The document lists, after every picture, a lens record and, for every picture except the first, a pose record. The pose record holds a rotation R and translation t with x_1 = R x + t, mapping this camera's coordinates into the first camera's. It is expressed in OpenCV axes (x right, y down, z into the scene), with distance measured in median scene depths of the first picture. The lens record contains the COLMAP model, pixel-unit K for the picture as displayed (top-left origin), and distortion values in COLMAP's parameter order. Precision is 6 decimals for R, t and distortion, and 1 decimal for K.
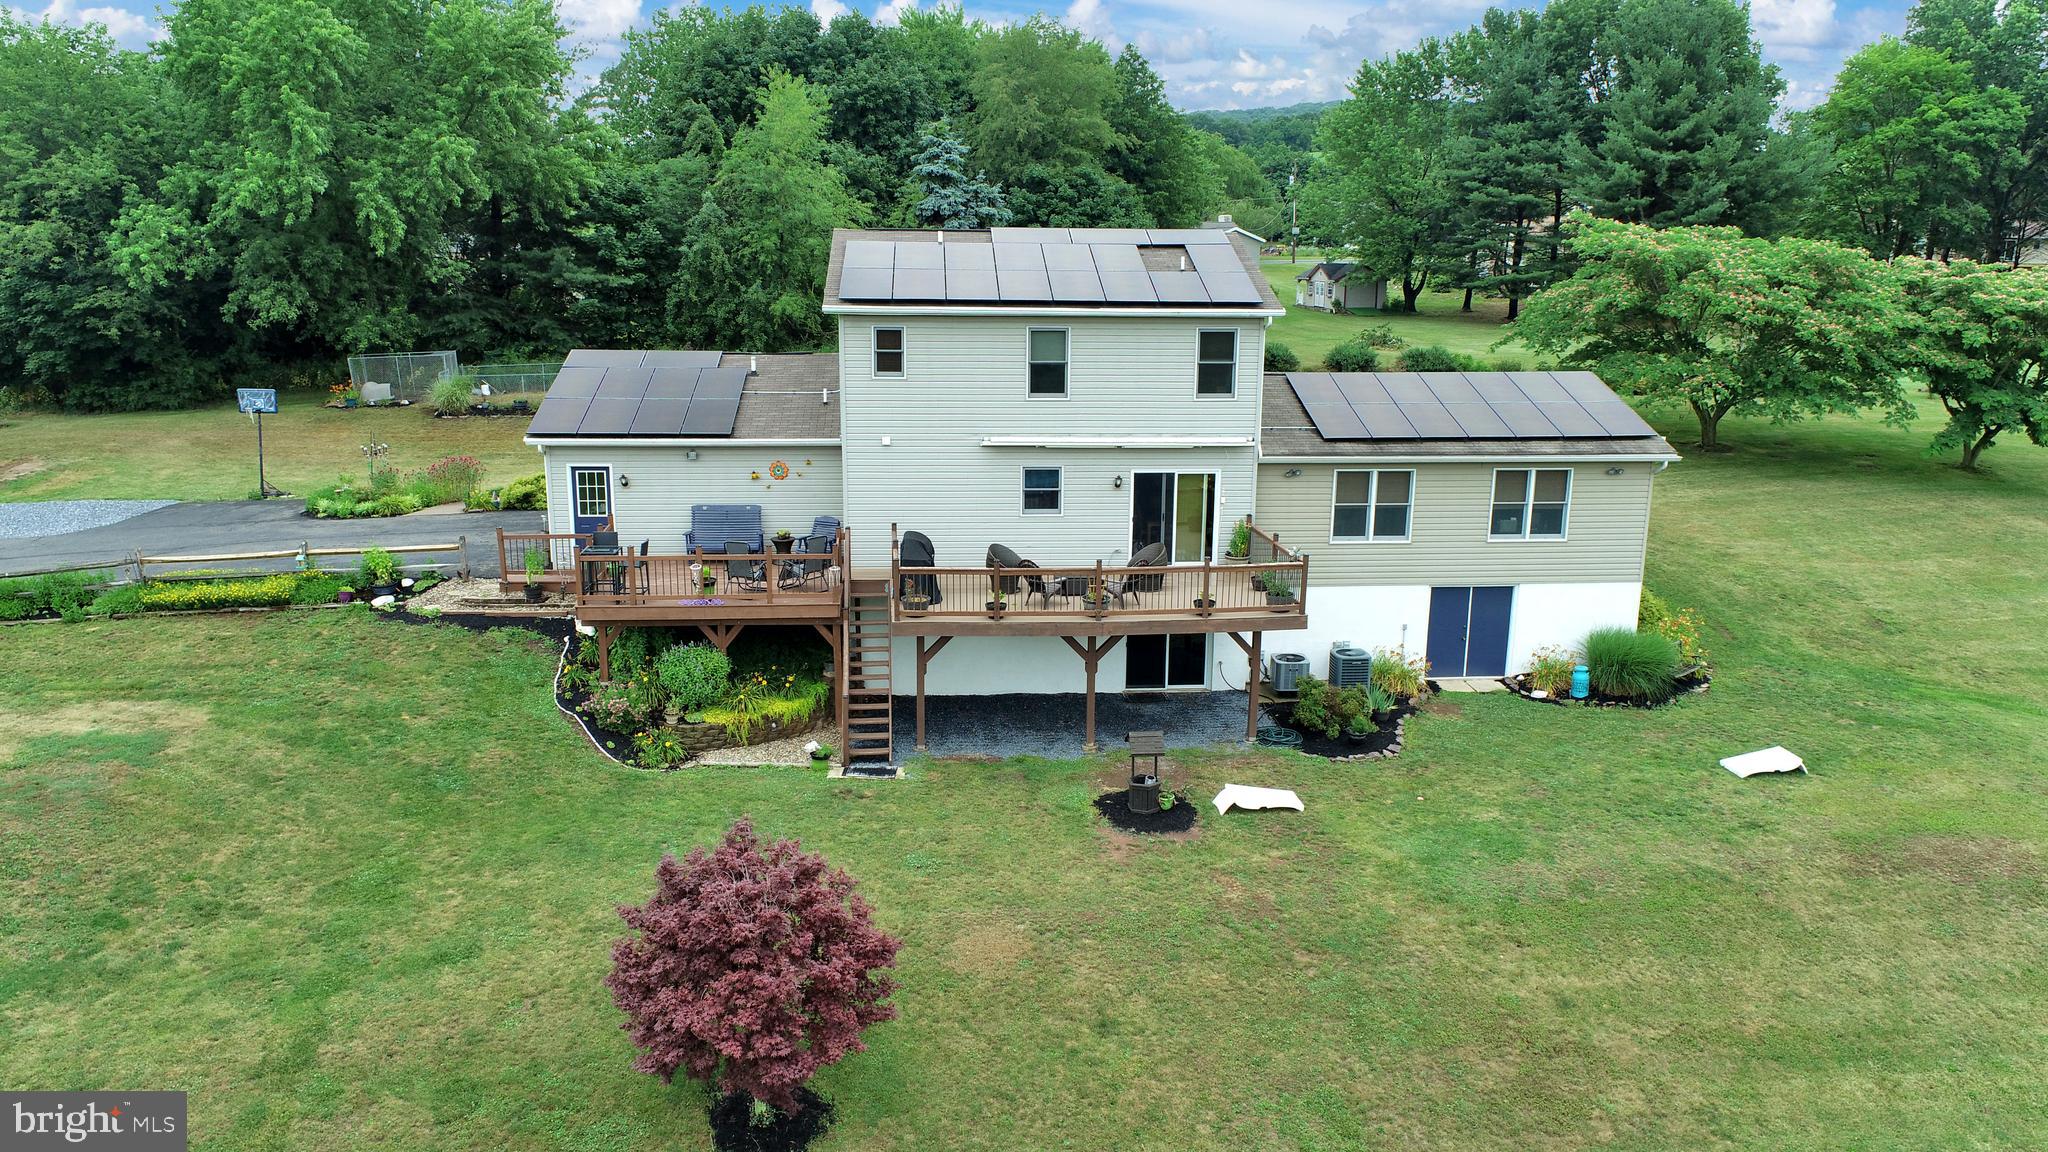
lens RADIAL K [[1379.0, 0, 1025.5], [0, 1379.0, 573.3], [0, 0, 1]] dist [-0.014881, 0.006312]
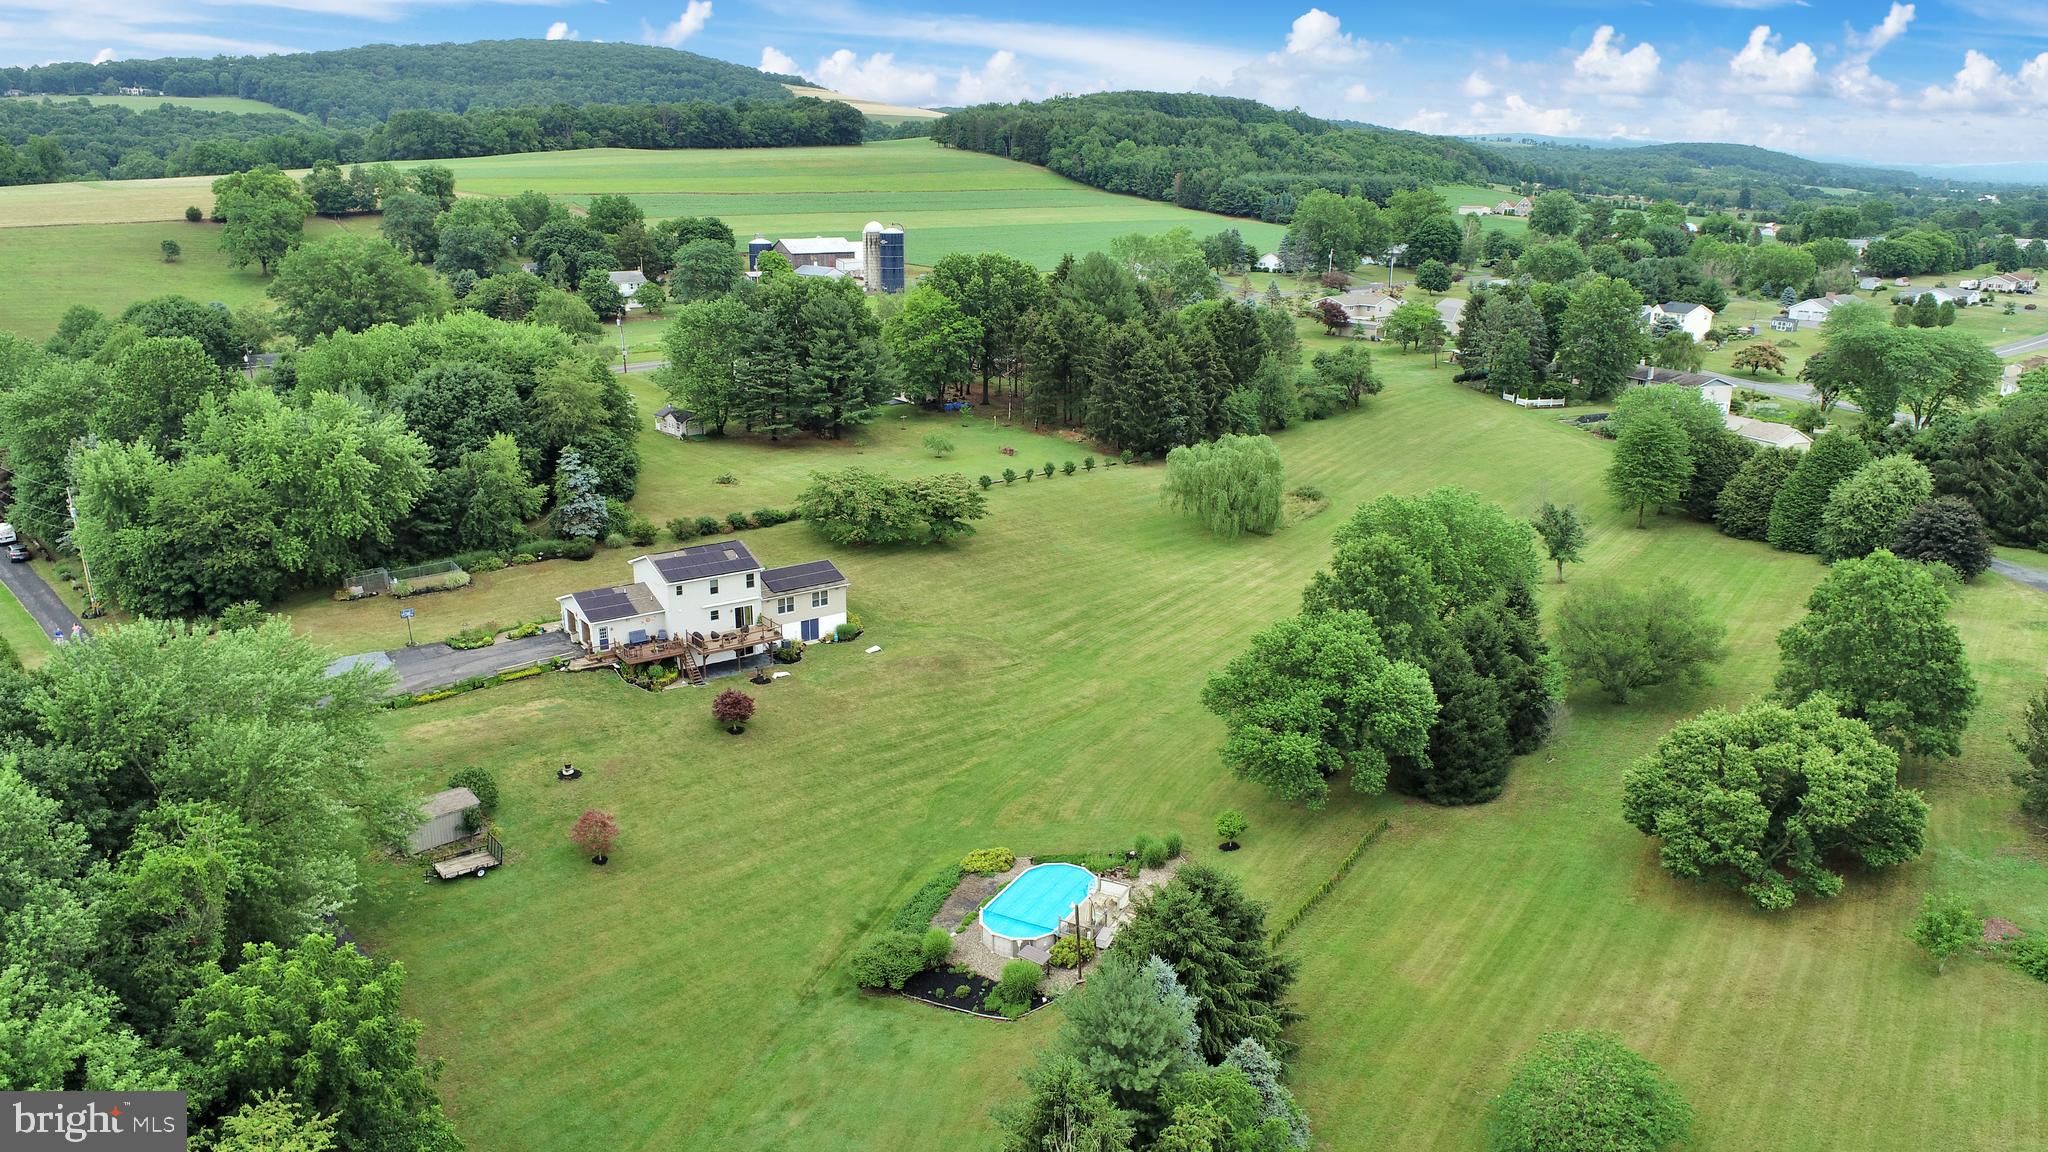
lens RADIAL K [[1379.0, 0, 1025.5], [0, 1379.0, 573.3], [0, 0, 1]] dist [-0.014881, 0.006312]
pose [[0.850399, -0.146236, 0.505408, -1.293341], [0.115458, 0.989051, 0.091906, -0.465368], [-0.513314, -0.019803, 0.857972, -3.122395]]
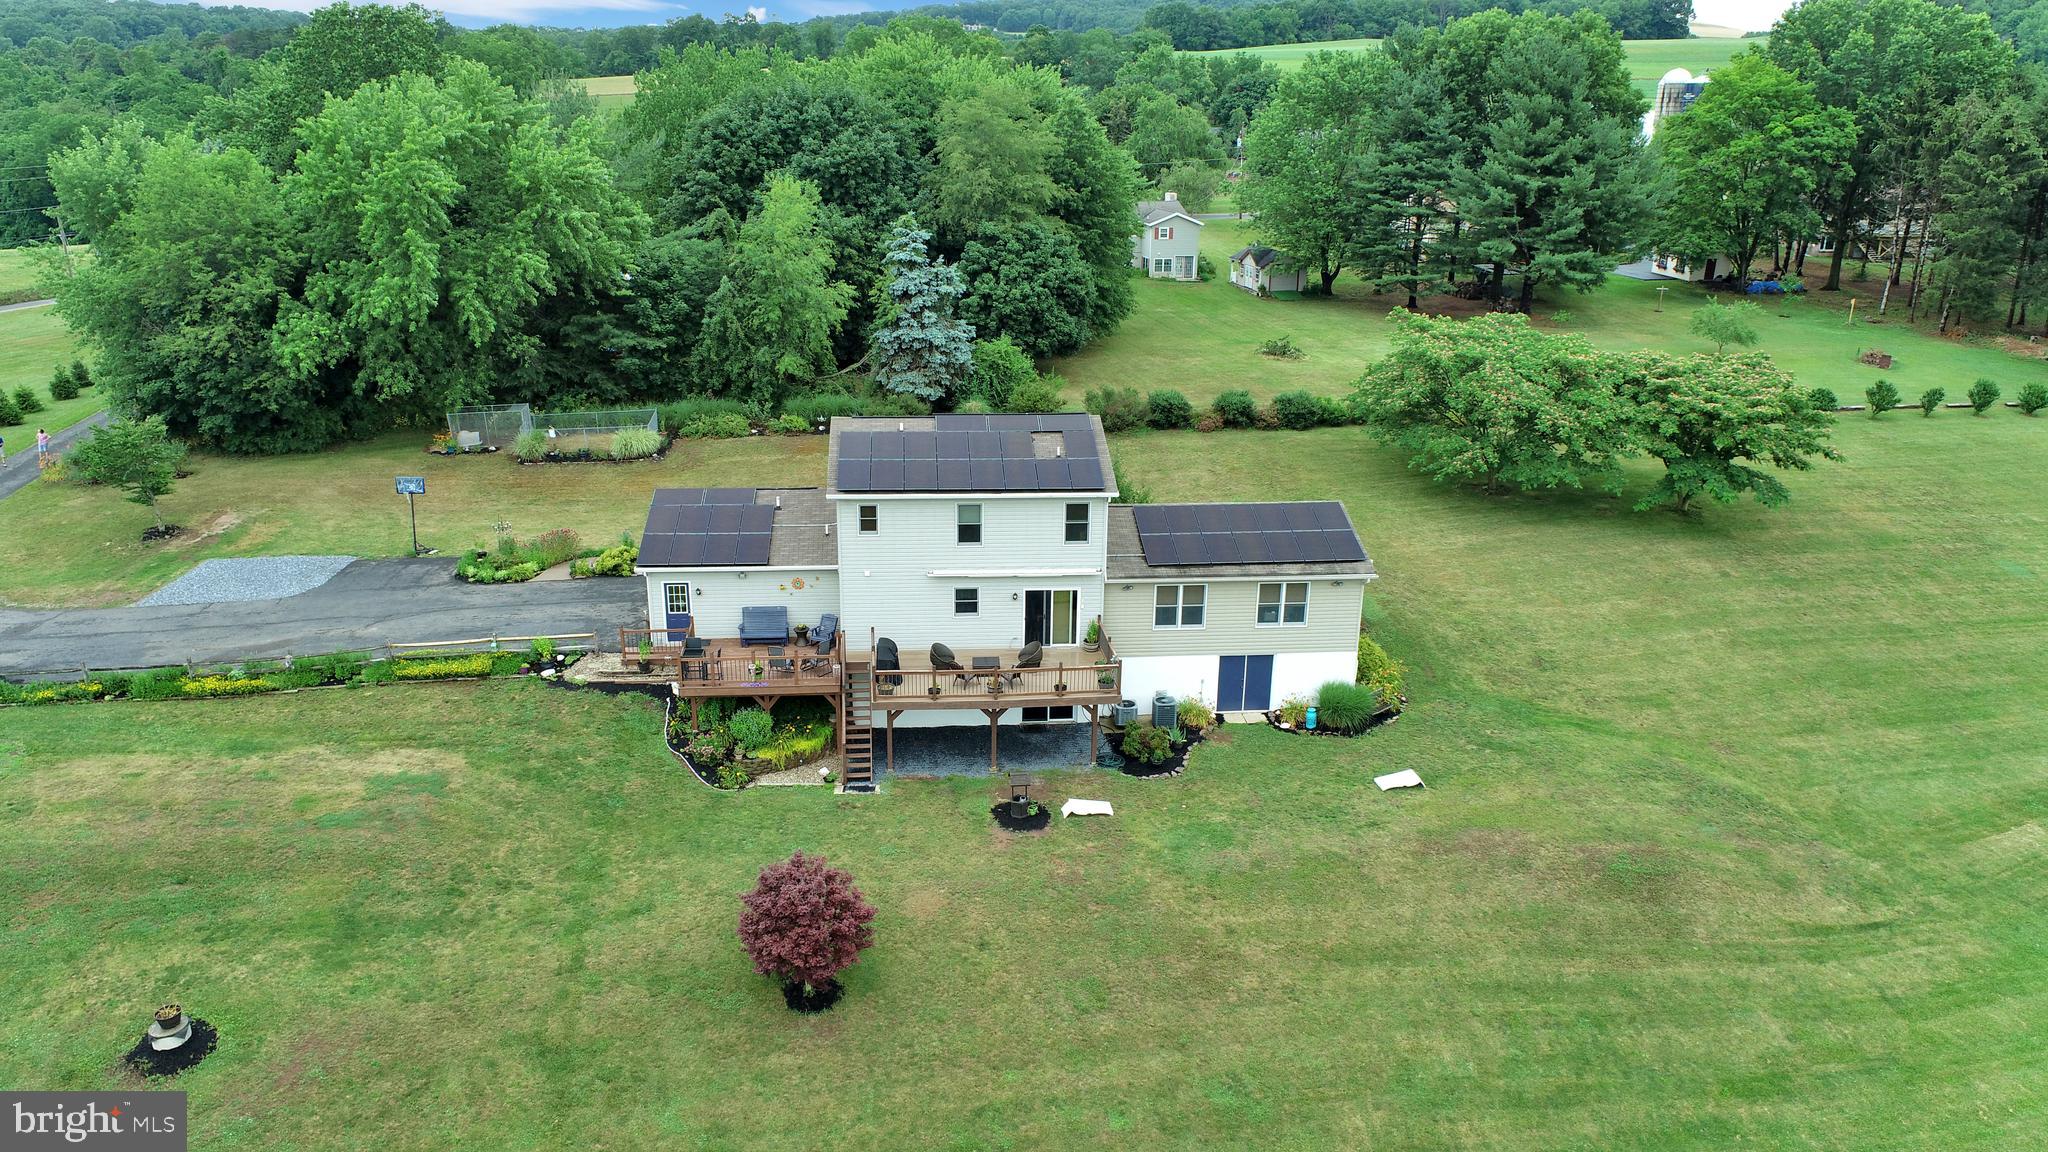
lens RADIAL K [[1379.0, 0, 1025.5], [0, 1379.0, 573.3], [0, 0, 1]] dist [-0.014881, 0.006312]
pose [[0.999928, -0.000808, 0.011987, 0.059491], [-0.000277, 0.995919, 0.090250, -0.231175], [-0.012011, -0.090247, 0.995847, -0.556072]]
